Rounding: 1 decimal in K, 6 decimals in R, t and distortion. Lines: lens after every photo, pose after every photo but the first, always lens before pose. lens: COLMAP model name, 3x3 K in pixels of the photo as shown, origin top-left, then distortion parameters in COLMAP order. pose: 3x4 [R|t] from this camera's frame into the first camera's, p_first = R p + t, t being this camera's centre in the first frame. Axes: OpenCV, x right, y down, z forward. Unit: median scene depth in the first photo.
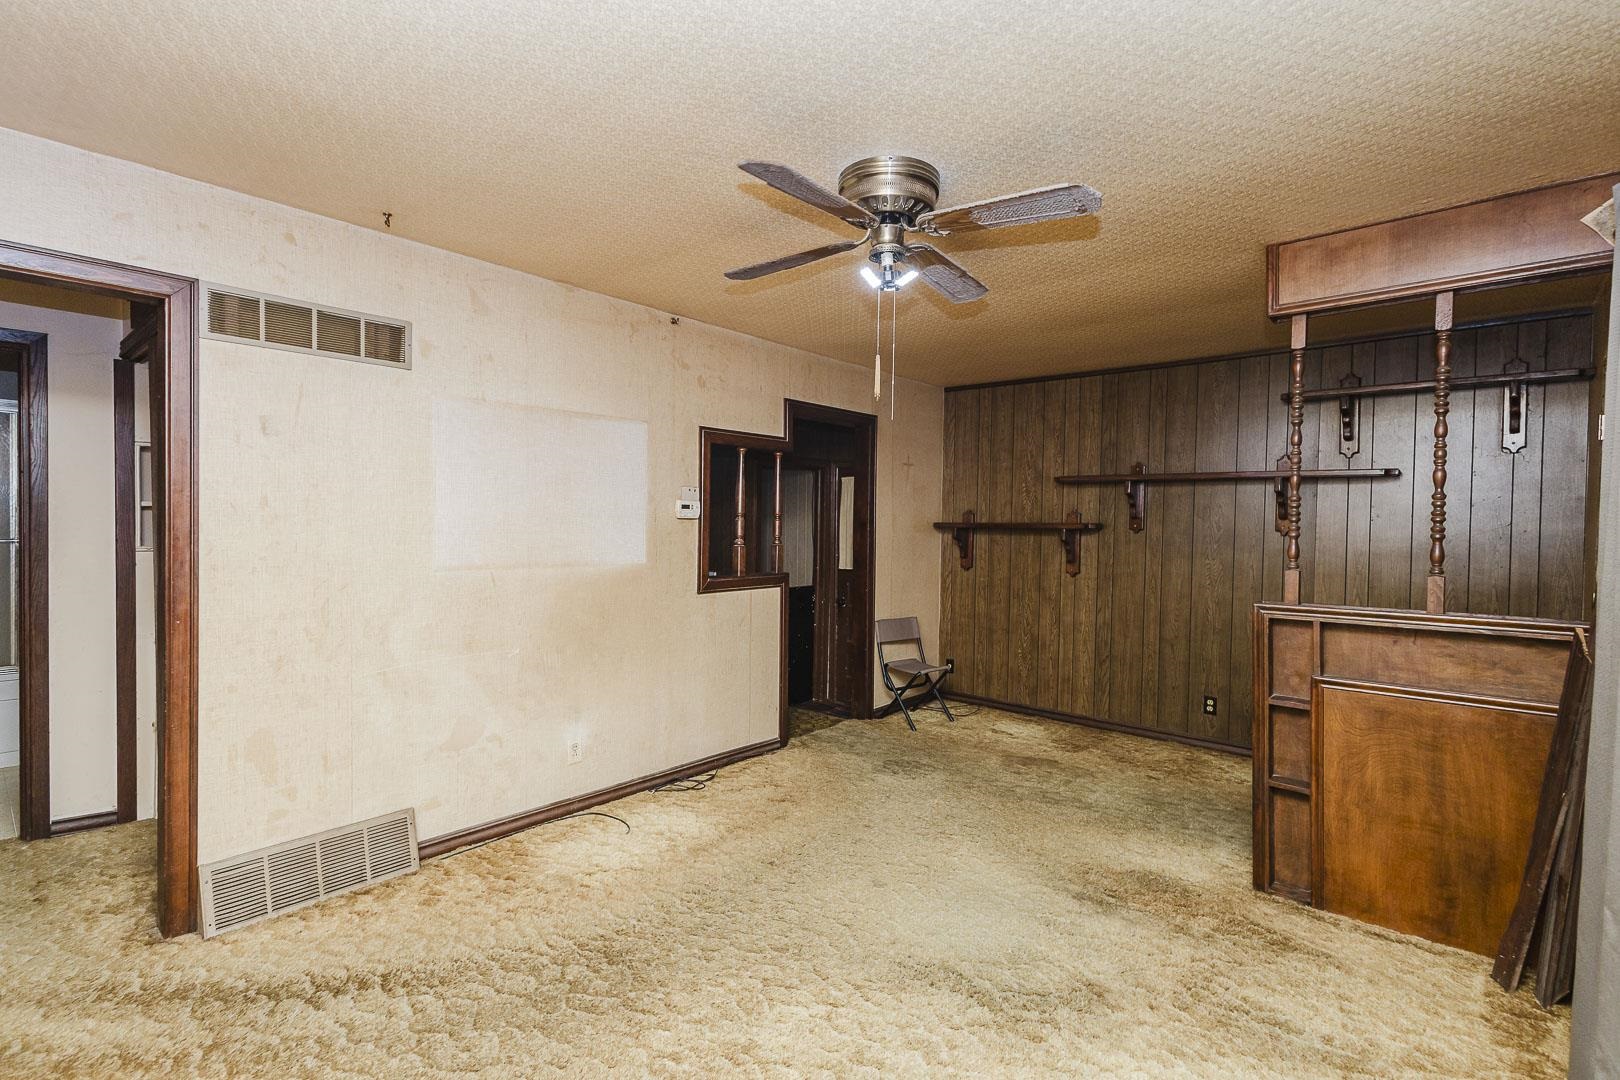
lens RADIAL K [[749.3, 0, 810.0], [0, 749.3, 540.0], [0, 0, 1]] dist [0.007865, -0.000174]
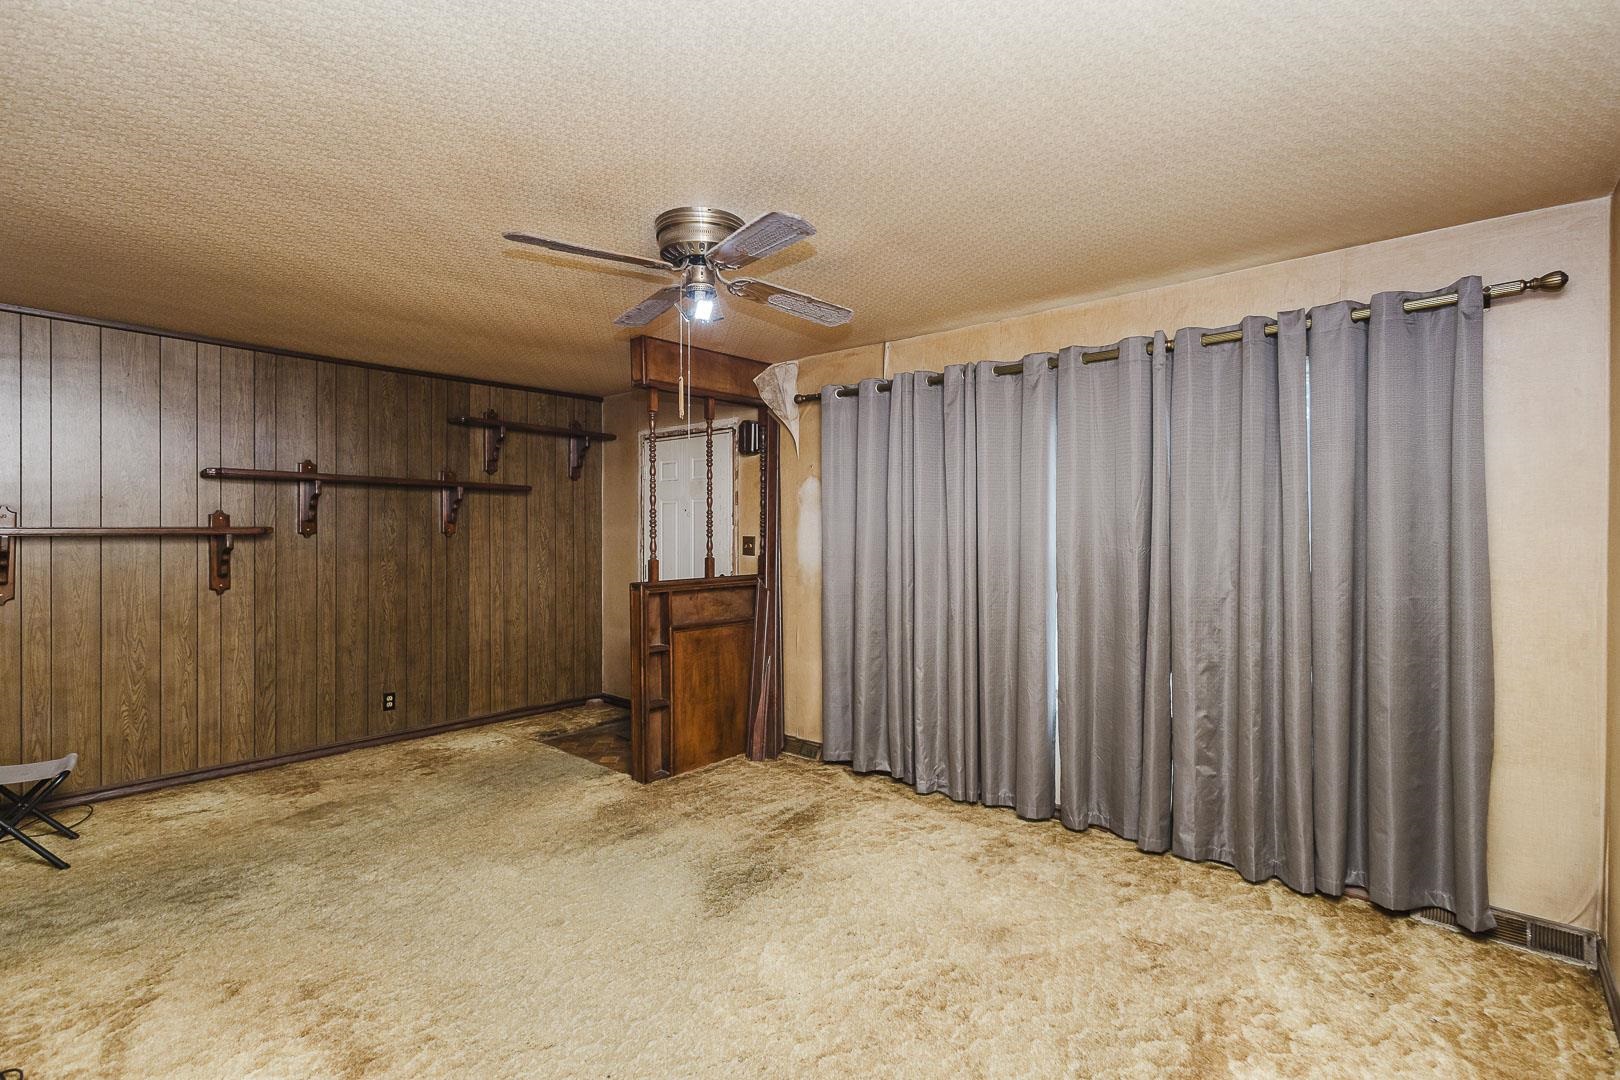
lens RADIAL K [[749.3, 0, 810.0], [0, 749.3, 540.0], [0, 0, 1]] dist [0.007865, -0.000174]
pose [[-0.003557, -0.025545, 0.999667, -0.507703], [0.019231, 0.999487, 0.025609, -0.018831], [-0.999809, 0.019316, -0.003064, 0.420067]]
